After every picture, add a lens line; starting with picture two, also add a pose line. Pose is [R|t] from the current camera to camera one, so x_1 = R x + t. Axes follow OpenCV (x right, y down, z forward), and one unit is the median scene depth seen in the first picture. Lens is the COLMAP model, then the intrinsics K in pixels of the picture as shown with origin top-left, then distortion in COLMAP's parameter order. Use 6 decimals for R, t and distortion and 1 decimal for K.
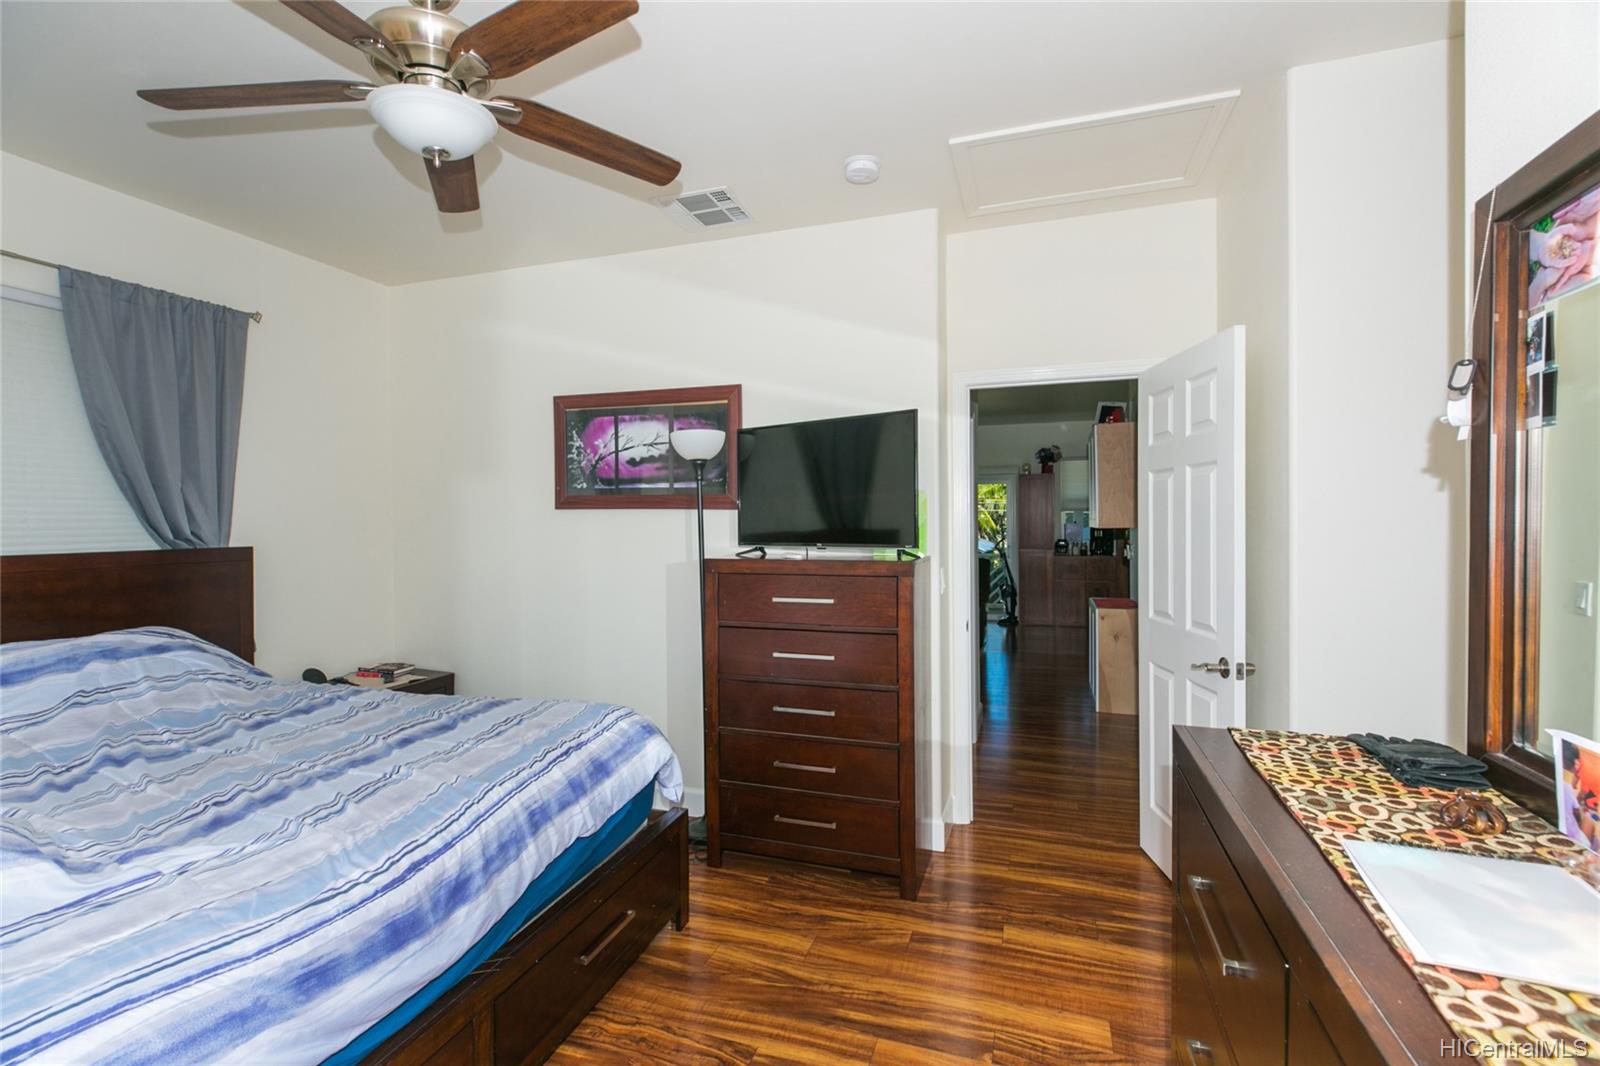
lens RADIAL K [[717.6, 0, 797.9], [0, 717.6, 553.1], [0, 0, 1]] dist [0.000892, -0.000149]
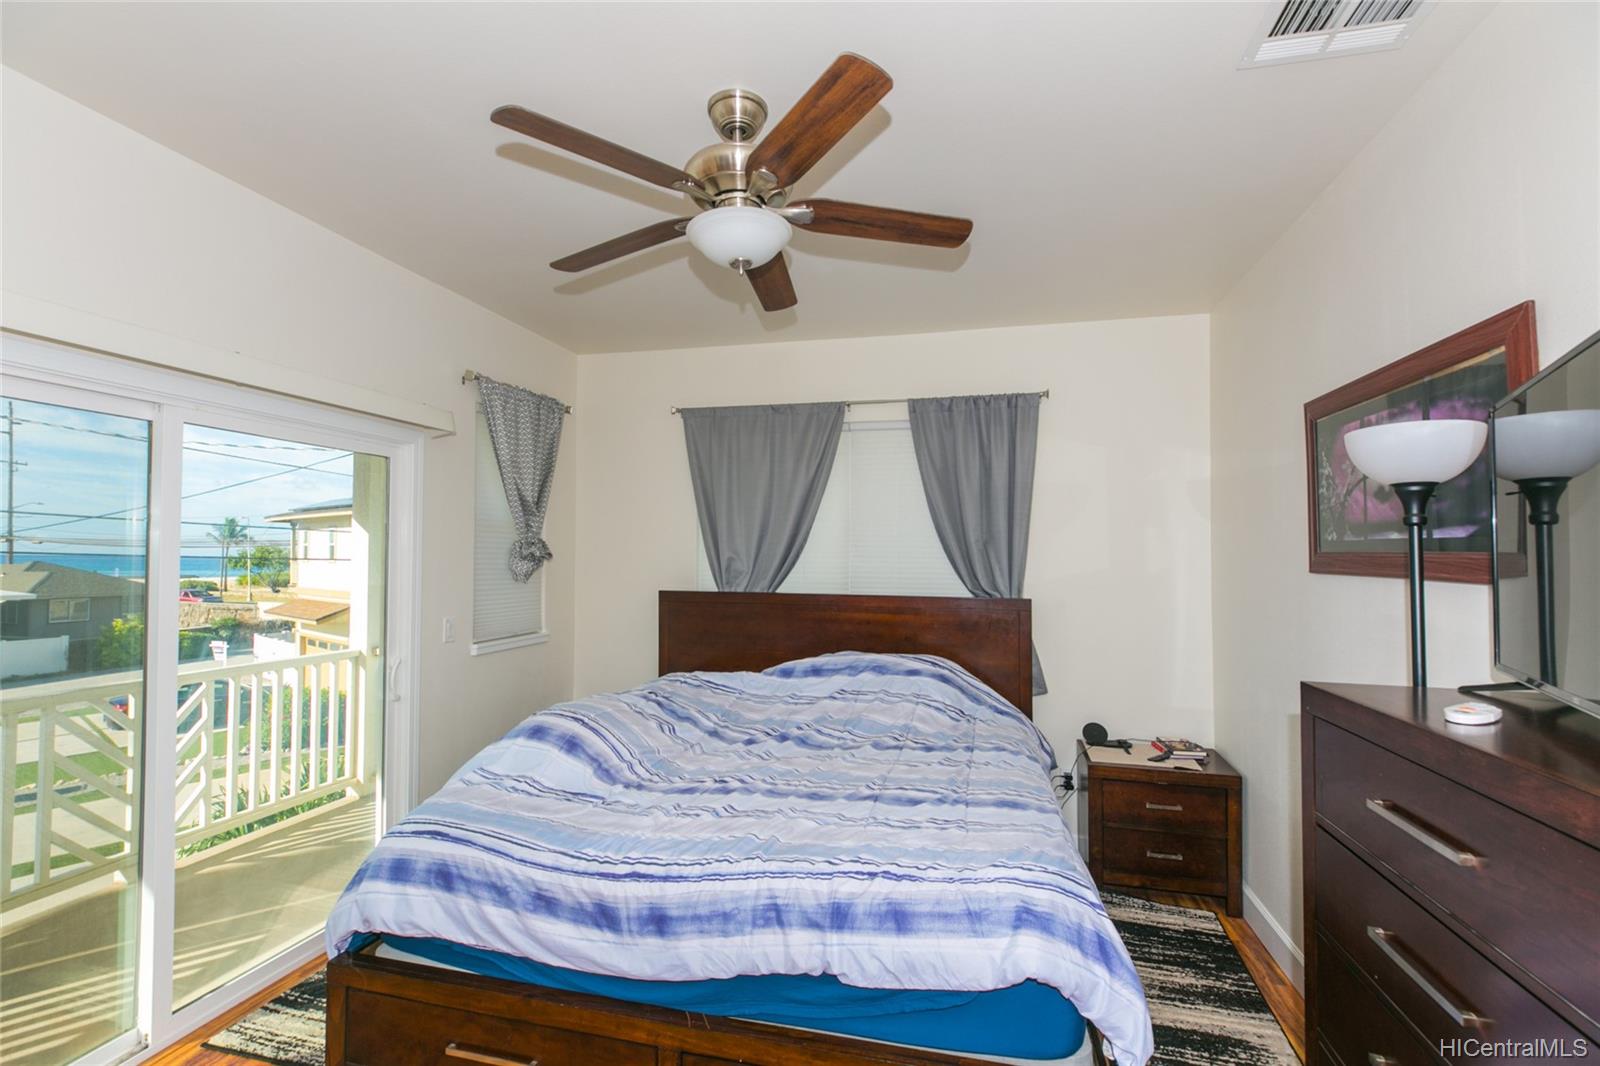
lens RADIAL K [[723.6, 0, 798.3], [0, 723.6, 539.1], [0, 0, 1]] dist [-0.000173, 0.000232]
pose [[0.082224, -0.015479, -0.996494, 0.532989], [-0.058541, 0.998078, -0.020334, -0.090369], [0.994893, 0.060008, 0.081160, 0.853358]]
